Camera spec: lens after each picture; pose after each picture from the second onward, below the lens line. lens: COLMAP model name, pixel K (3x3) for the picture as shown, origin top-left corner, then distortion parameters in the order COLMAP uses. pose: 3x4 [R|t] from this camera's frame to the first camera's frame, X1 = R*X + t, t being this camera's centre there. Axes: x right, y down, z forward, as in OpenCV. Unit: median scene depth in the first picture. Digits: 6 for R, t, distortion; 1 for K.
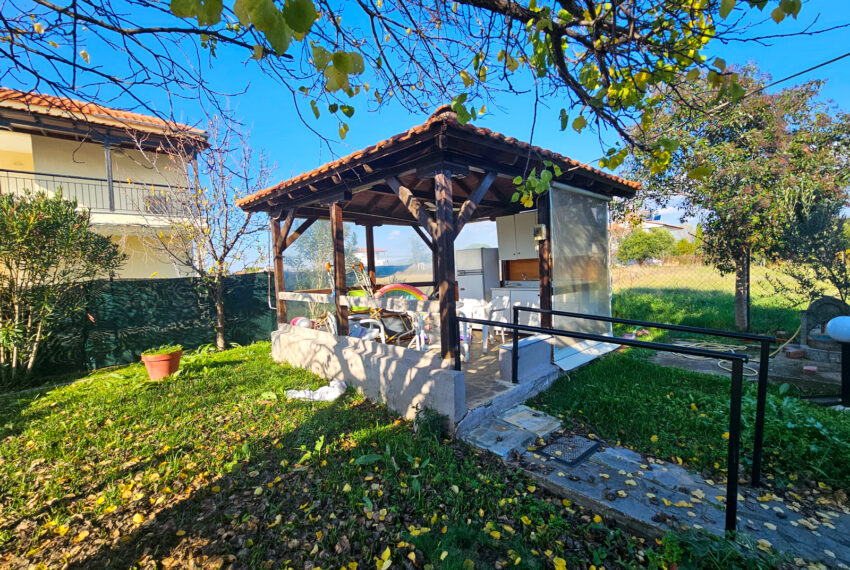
lens RADIAL K [[355.2, 0, 425.2], [0, 355.2, 285.3], [0, 0, 1]] dist [-0.003679, 0.000386]
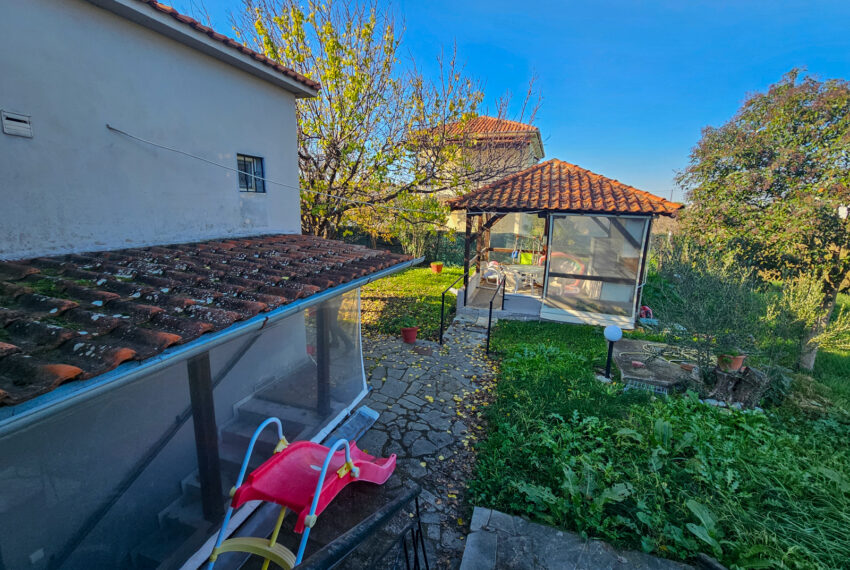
lens RADIAL K [[355.2, 0, 425.0], [0, 355.2, 283.0], [0, 0, 1]] dist [-0.003679, 0.000386]
pose [[0.453706, 0.227241, -0.861691, 1.724059], [-0.098502, 0.973805, 0.204943, -0.231078], [0.885691, -0.008105, 0.464205, -0.314906]]
